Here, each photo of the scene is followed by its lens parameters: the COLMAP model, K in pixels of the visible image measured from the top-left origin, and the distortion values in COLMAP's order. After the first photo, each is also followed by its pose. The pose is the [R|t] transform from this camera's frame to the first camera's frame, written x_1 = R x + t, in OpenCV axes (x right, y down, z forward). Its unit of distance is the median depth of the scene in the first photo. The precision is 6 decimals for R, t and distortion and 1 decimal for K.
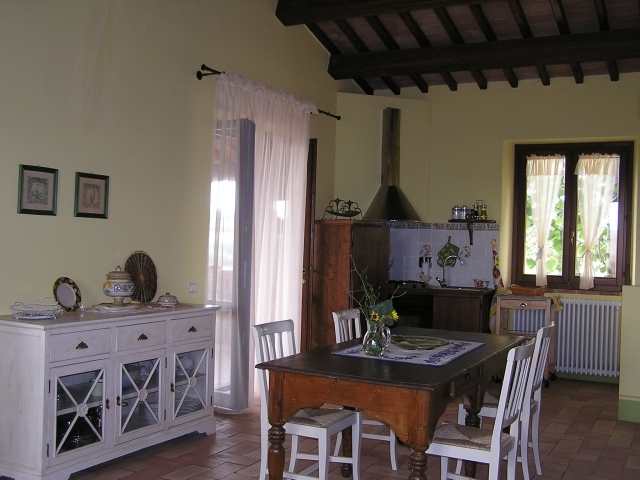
lens RADIAL K [[736.7, 0, 320.0], [0, 736.7, 240.0], [0, 0, 1]] dist [-0.028751, -0.024165]
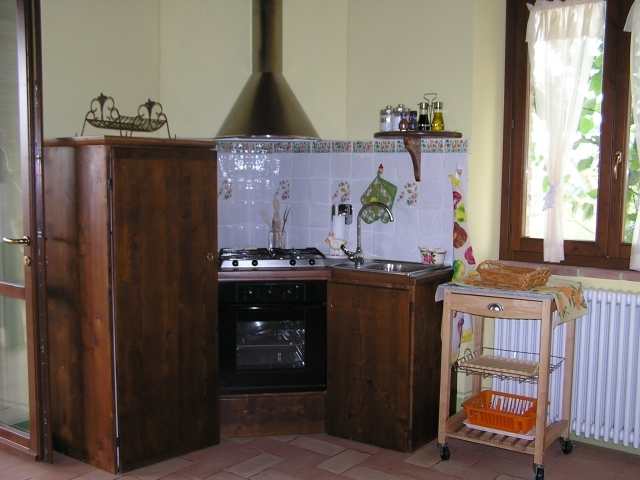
lens RADIAL K [[729.0, 0, 320.0], [0, 729.0, 240.0], [0, 0, 1]] dist [-0.067065, -0.009968]
pose [[0.985887, -0.003832, -0.167367, 0.224677], [0.019302, 0.995673, 0.090903, 0.000040], [0.166295, -0.092850, 0.981695, 0.484319]]
